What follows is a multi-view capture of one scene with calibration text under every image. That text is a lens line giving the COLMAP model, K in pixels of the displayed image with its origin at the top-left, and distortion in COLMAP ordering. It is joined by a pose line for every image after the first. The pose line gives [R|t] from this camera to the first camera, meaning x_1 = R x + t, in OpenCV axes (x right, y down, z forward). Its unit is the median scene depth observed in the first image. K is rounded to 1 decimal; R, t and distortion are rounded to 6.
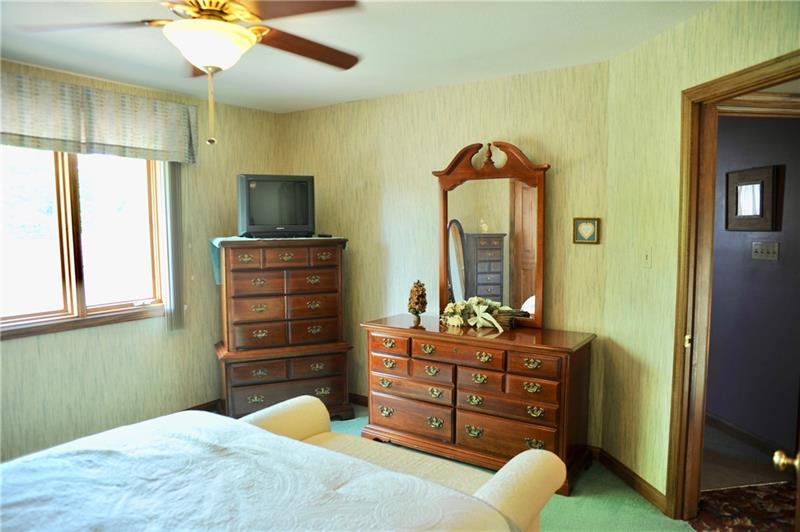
lens RADIAL K [[549.5, 0, 401.2], [0, 549.5, 266.8], [0, 0, 1]] dist [-0.099673, 0.069565]
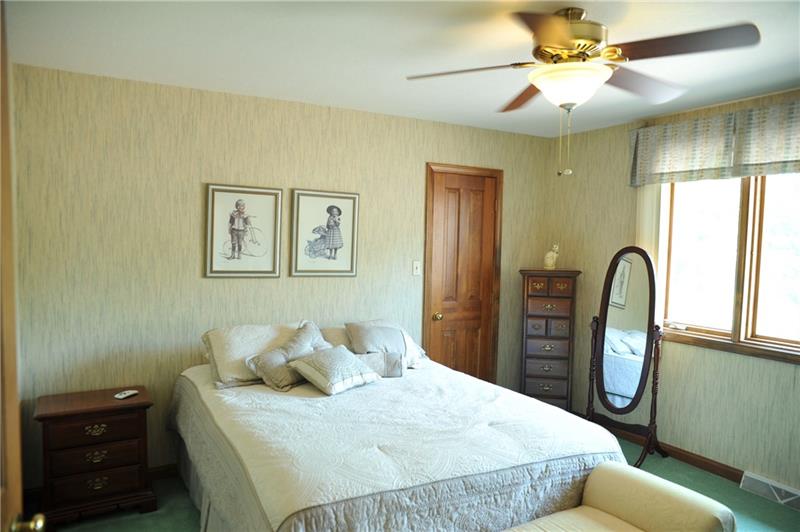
lens RADIAL K [[549.5, 0, 399.3], [0, 549.5, 268.7], [0, 0, 1]] dist [-0.099673, 0.069565]
pose [[-0.436415, 0.039718, -0.898868, 0.724027], [-0.082776, 0.993016, 0.084067, -0.095370], [0.895930, 0.111092, -0.430080, 1.102413]]
